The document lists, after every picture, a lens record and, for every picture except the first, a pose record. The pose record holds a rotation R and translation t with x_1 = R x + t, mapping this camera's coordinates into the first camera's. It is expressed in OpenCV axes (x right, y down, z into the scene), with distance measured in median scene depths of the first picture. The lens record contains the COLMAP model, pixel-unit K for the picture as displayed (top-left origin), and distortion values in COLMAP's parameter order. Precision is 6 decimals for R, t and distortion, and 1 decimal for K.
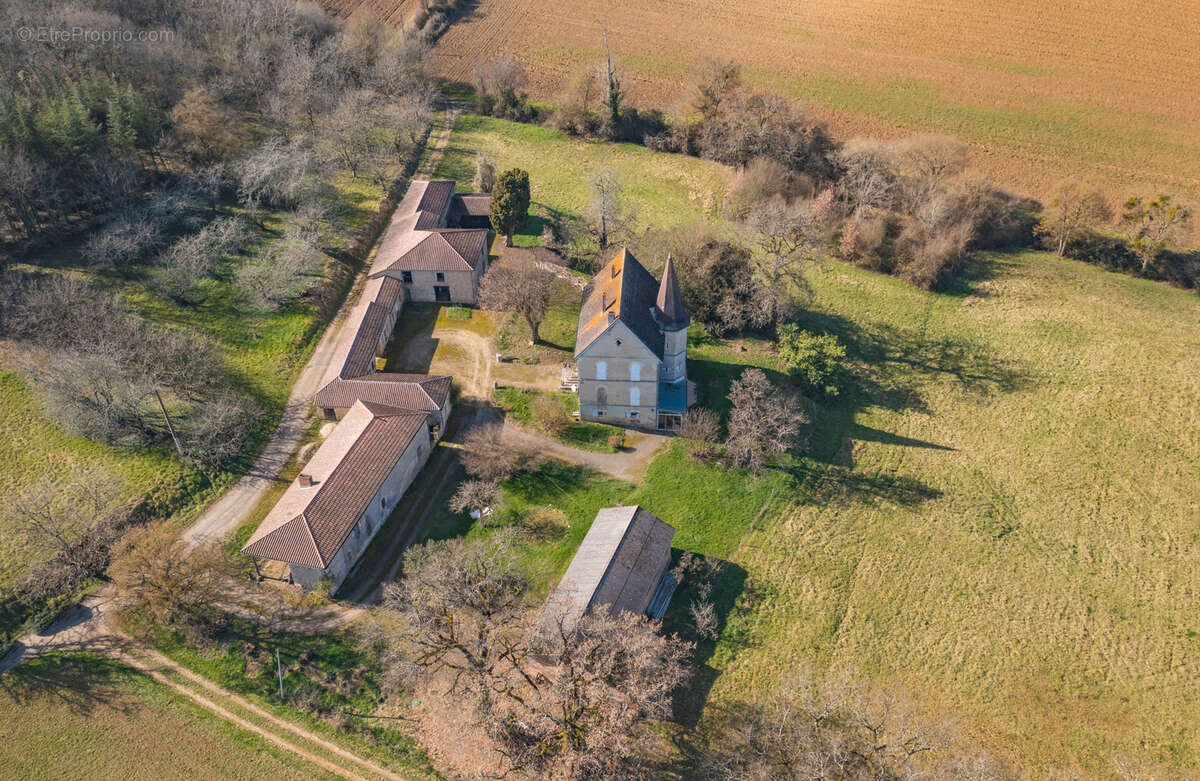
lens RADIAL K [[957.0, 0, 556.2], [0, 957.0, 391.1], [0, 0, 1]] dist [-0.002088, -0.000187]
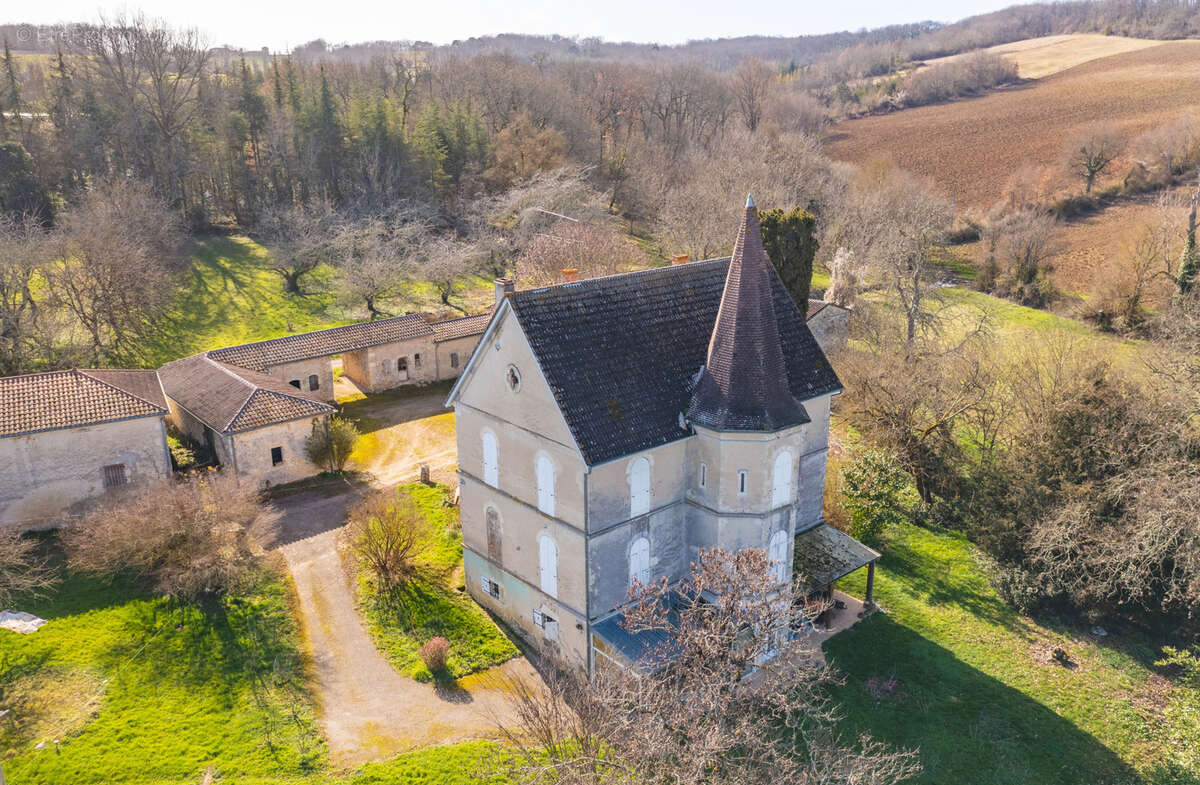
lens RADIAL K [[957.0, 0, 556.2], [0, 957.0, 393.1], [0, 0, 1]] dist [-0.002088, -0.000187]
pose [[0.713503, 0.242206, -0.657457, 0.297348], [-0.441527, 0.884021, -0.153494, 0.002173], [0.544029, 0.399804, 0.737692, 0.705681]]
